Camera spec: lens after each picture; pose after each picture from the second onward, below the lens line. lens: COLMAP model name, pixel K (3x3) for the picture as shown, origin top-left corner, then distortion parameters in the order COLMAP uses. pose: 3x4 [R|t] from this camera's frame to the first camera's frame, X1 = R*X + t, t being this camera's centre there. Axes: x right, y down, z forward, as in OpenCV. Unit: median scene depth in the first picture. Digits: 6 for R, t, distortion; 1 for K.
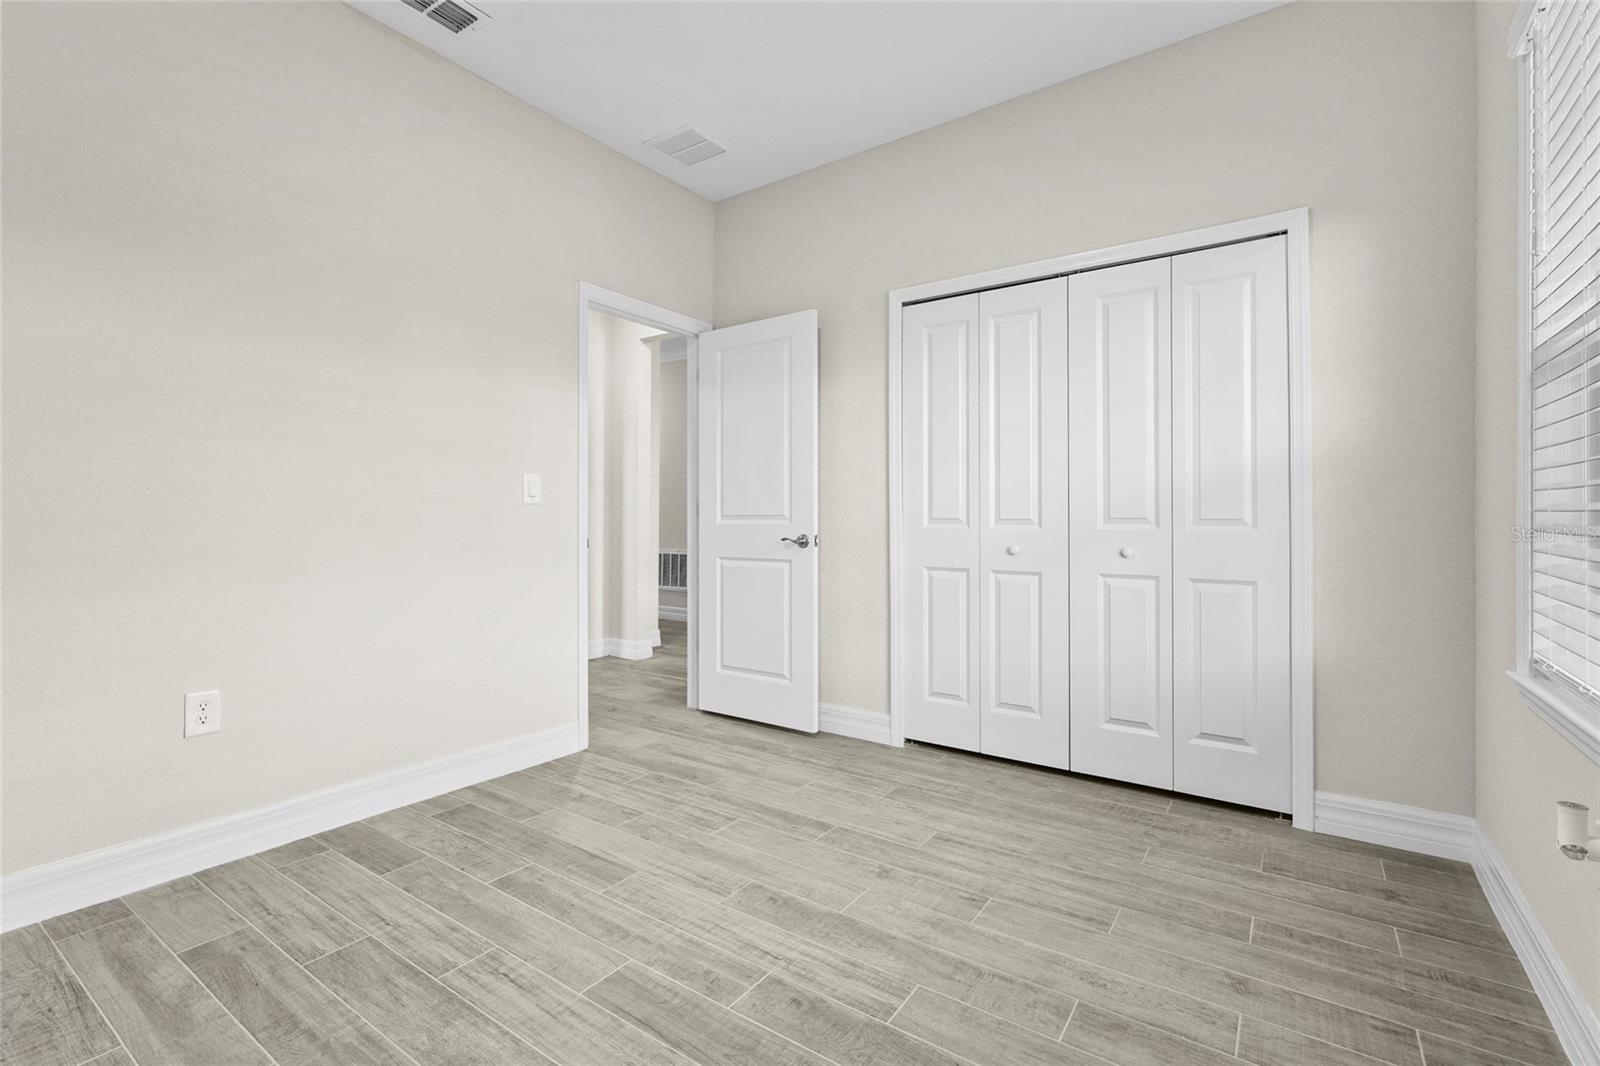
lens RADIAL K [[715.0, 0, 807.0], [0, 715.0, 517.1], [0, 0, 1]] dist [-0.002521, 0.000074]
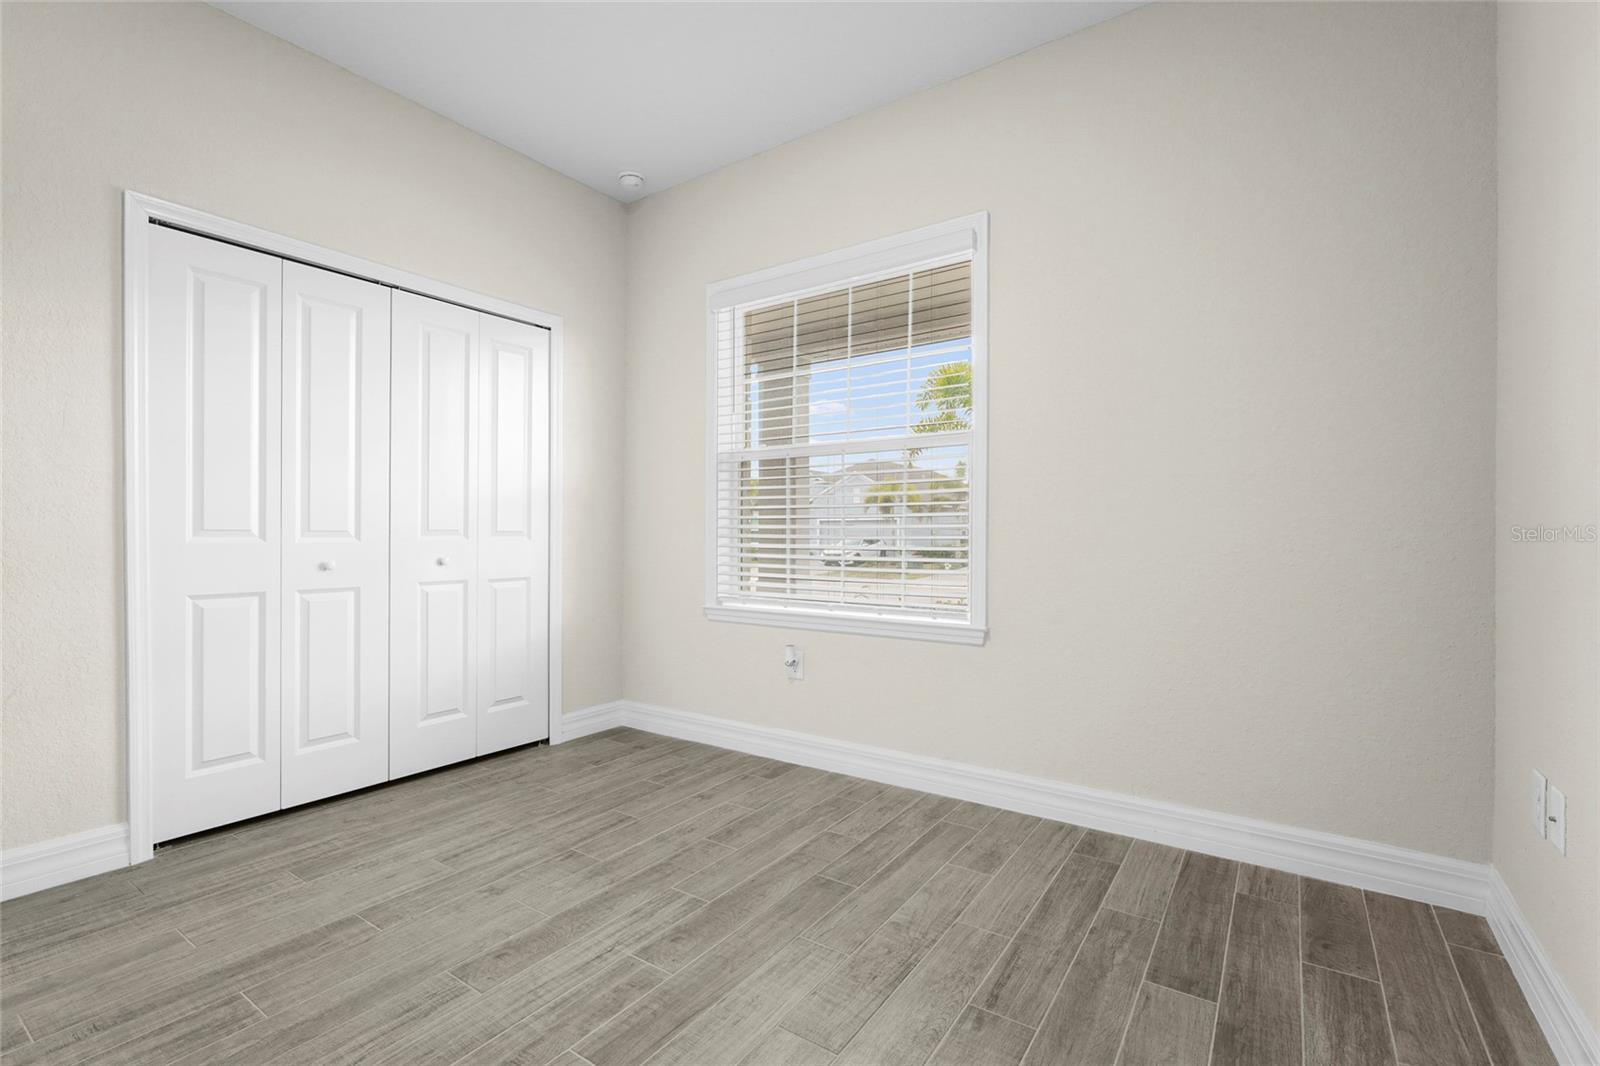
lens RADIAL K [[714.2, 0, 800.0], [0, 714.2, 533.0], [0, 0, 1]] dist [-0.000163, 0.000060]
pose [[0.000861, -0.003242, 0.999994, -0.756923], [-0.006972, 0.999970, 0.003248, -0.001883], [-0.999975, -0.006975, 0.000838, 0.501736]]
